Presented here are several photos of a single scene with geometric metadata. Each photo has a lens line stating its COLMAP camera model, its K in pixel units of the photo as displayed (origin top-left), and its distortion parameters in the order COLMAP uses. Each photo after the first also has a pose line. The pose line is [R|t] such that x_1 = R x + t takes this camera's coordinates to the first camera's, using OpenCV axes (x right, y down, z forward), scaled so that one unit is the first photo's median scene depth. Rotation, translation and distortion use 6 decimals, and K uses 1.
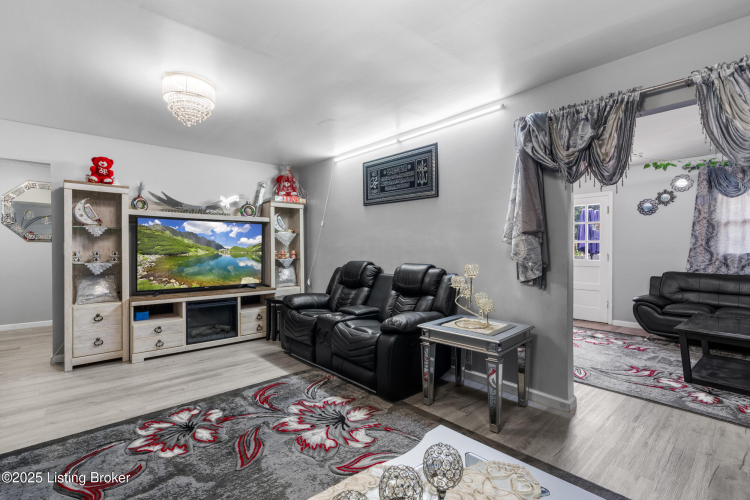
lens RADIAL K [[341.8, 0, 373.8], [0, 341.8, 250.4], [0, 0, 1]] dist [0.001801, 0.000681]
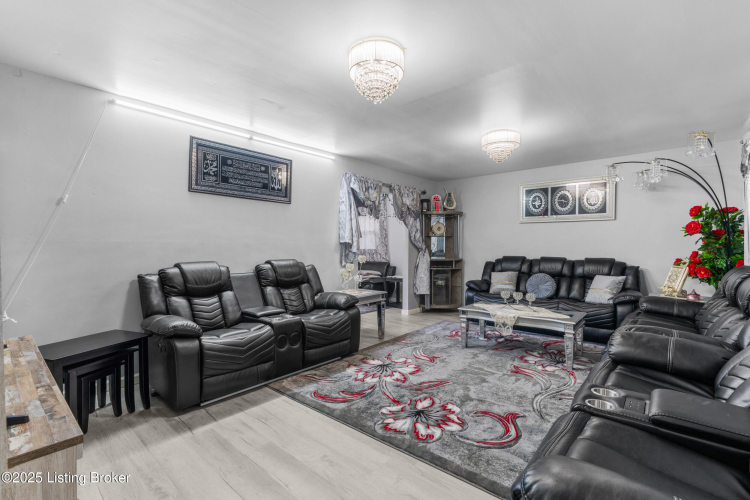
lens RADIAL K [[341.8, 0, 373.8], [0, 341.8, 250.4], [0, 0, 1]] dist [0.001801, 0.000681]
pose [[-0.118087, -0.008575, 0.992966, -1.316691], [0.009358, 0.999909, 0.009748, 0.000491], [-0.992959, 0.010443, -0.117996, 1.052211]]
